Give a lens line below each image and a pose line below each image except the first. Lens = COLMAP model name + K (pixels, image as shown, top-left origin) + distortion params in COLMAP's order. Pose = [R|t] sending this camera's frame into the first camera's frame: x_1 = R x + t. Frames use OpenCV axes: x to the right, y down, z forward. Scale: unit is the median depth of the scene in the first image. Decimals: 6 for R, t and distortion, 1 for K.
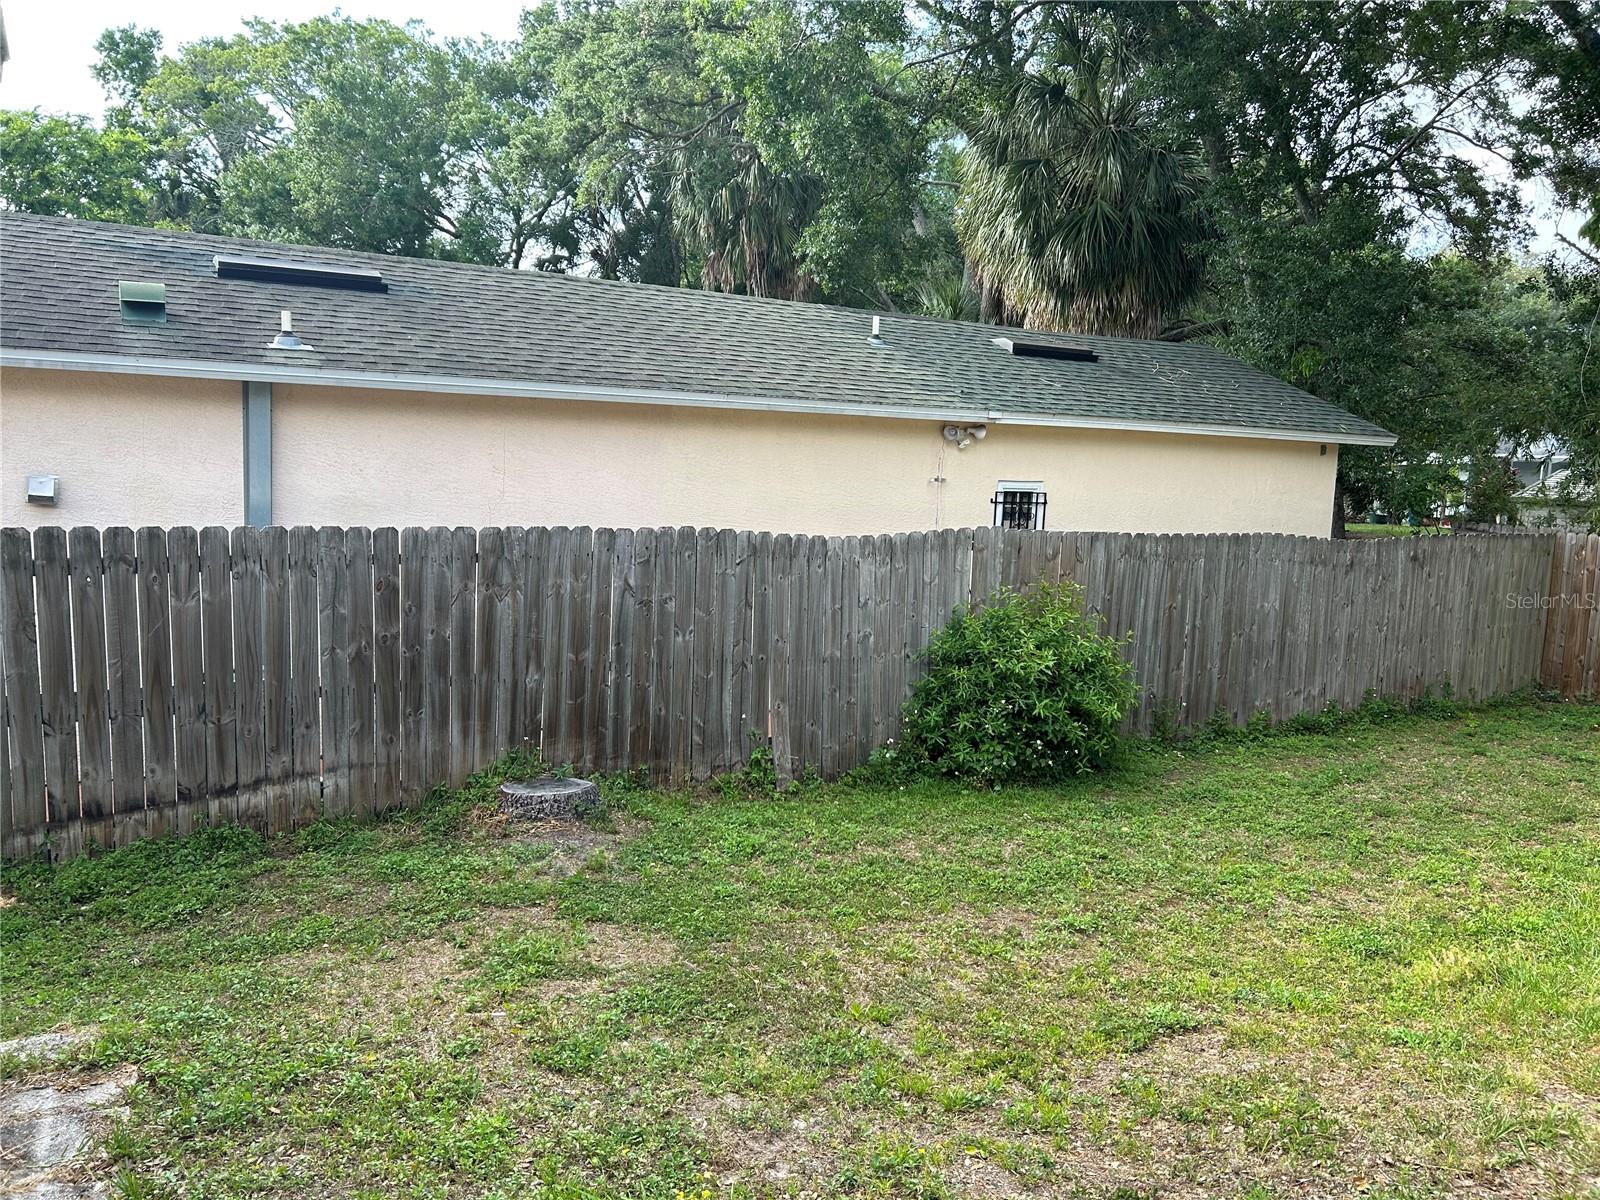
lens RADIAL K [[1199.0, 0, 790.1], [0, 1199.0, 605.9], [0, 0, 1]] dist [0.070132, -0.077566]
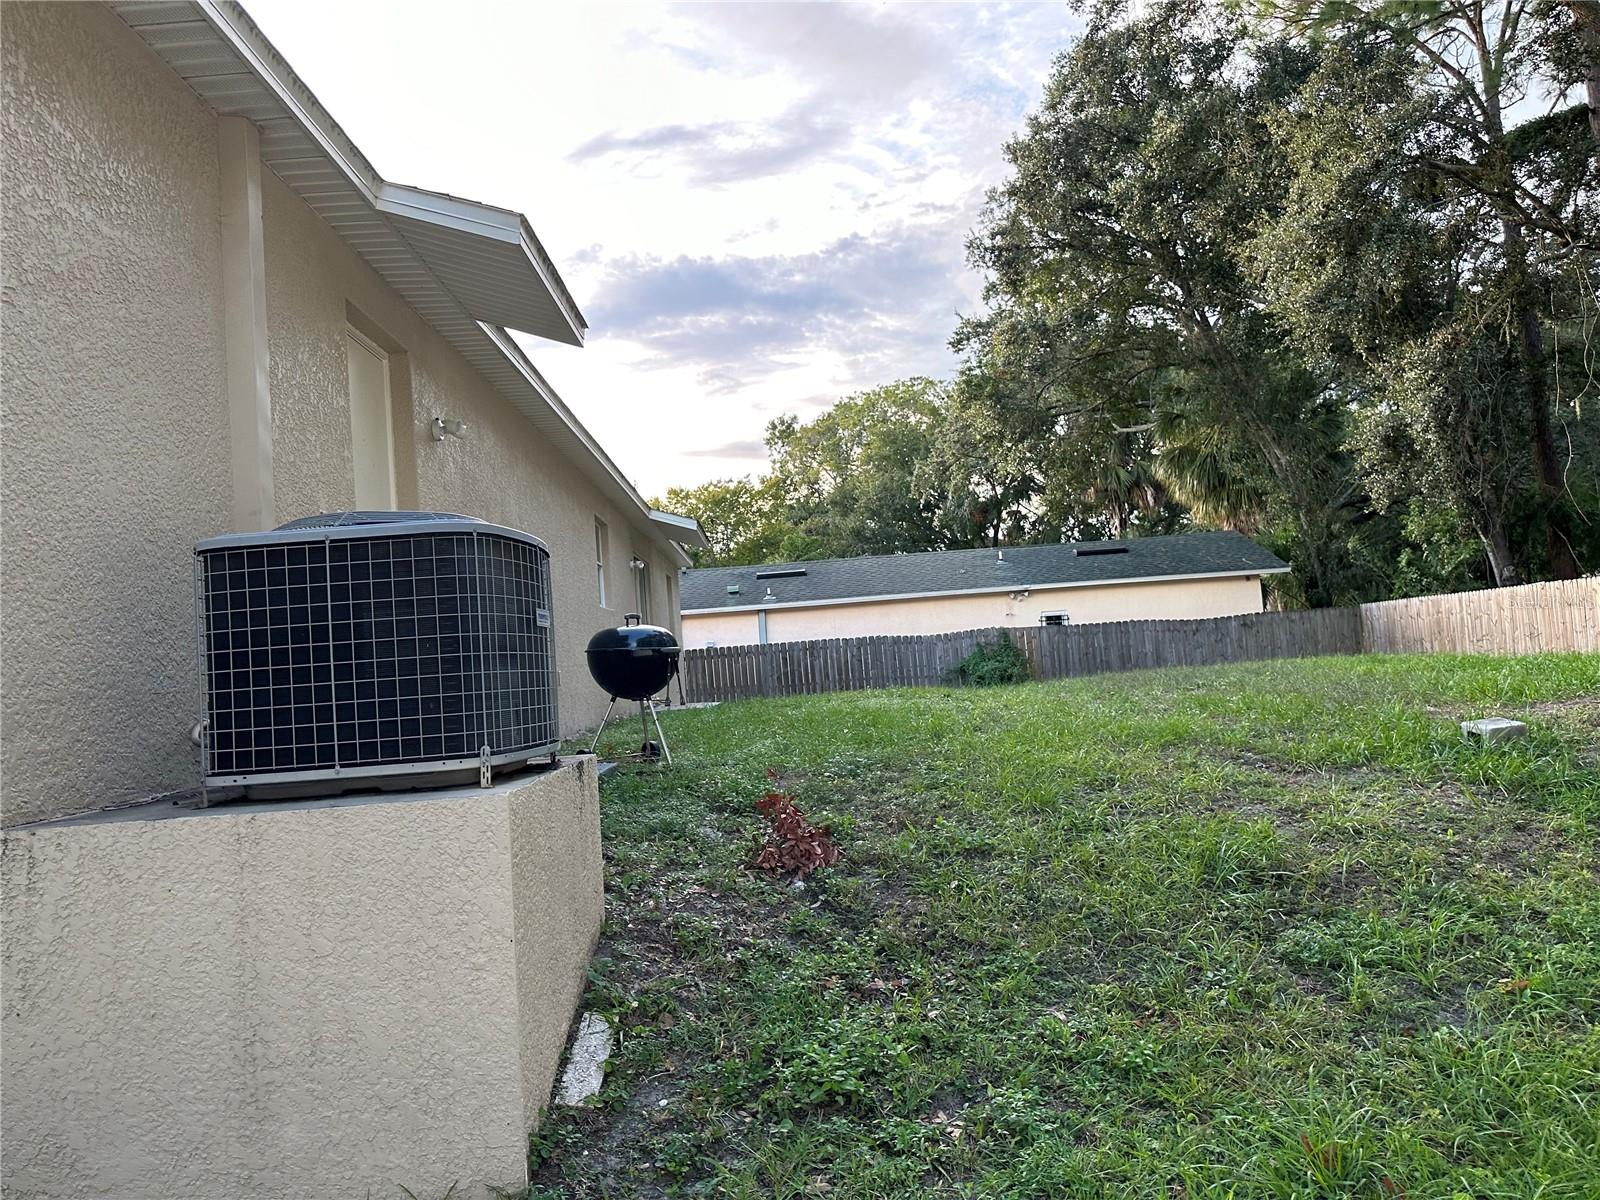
lens RADIAL K [[1075.7, 0, 784.6], [0, 1075.7, 586.0], [0, 0, 1]] dist [-0.015140, -0.049237]
pose [[0.858267, -0.127610, -0.497086, 0.866970], [0.037073, 0.981478, -0.187952, 0.250094], [0.511863, 0.142885, 0.847101, -1.188847]]
